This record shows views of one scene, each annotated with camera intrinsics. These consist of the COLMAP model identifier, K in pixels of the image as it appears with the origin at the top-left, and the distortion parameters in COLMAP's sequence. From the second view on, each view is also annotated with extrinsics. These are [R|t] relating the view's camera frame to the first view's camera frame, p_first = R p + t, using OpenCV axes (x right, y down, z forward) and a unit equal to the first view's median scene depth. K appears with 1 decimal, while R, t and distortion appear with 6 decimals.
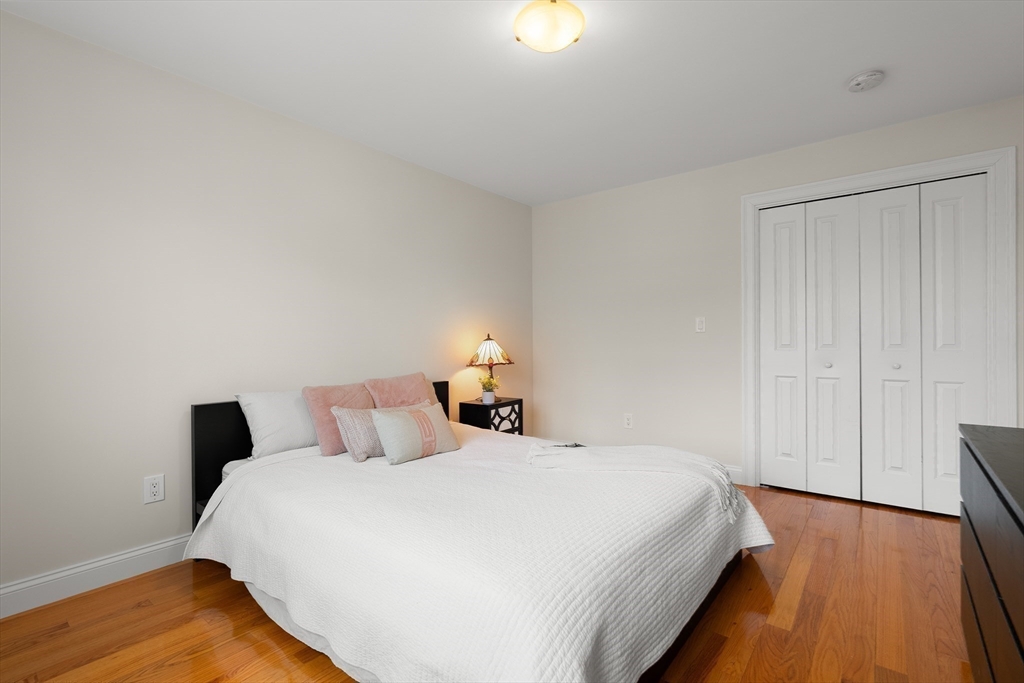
lens RADIAL K [[465.1, 0, 512.0], [0, 465.1, 341.5], [0, 0, 1]] dist [-0.002840, -0.000311]
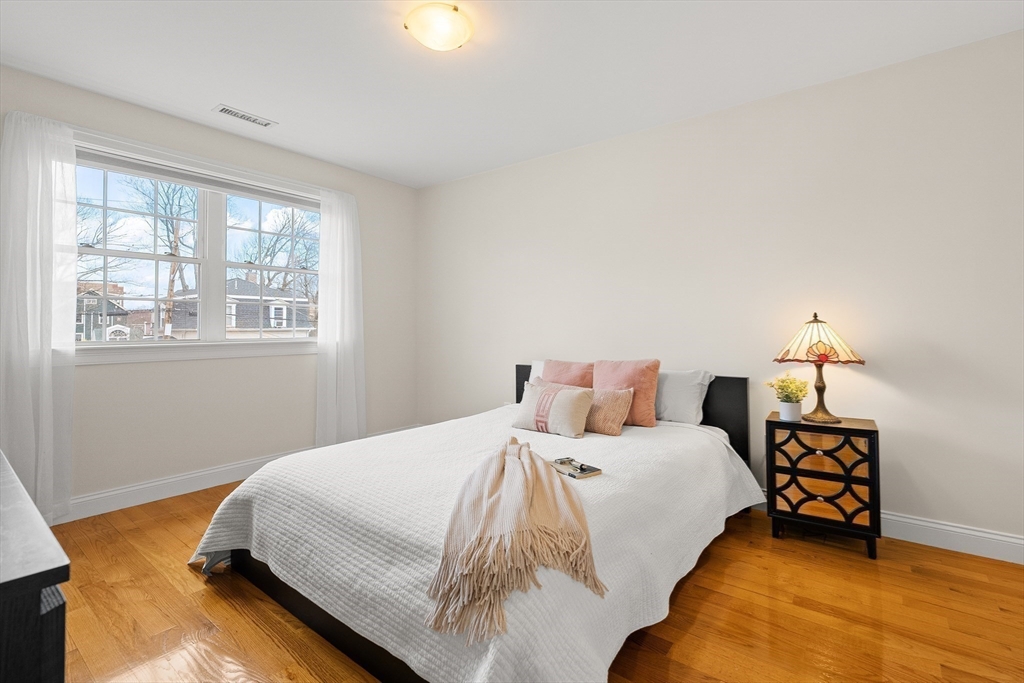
lens RADIAL K [[465.1, 0, 512.0], [0, 465.1, 341.5], [0, 0, 1]] dist [-0.002840, -0.000311]
pose [[0.021776, 0.033403, -0.999205, 0.597726], [-0.000570, 0.999442, 0.033398, 0.001453], [0.999763, -0.000157, 0.021783, 0.612193]]
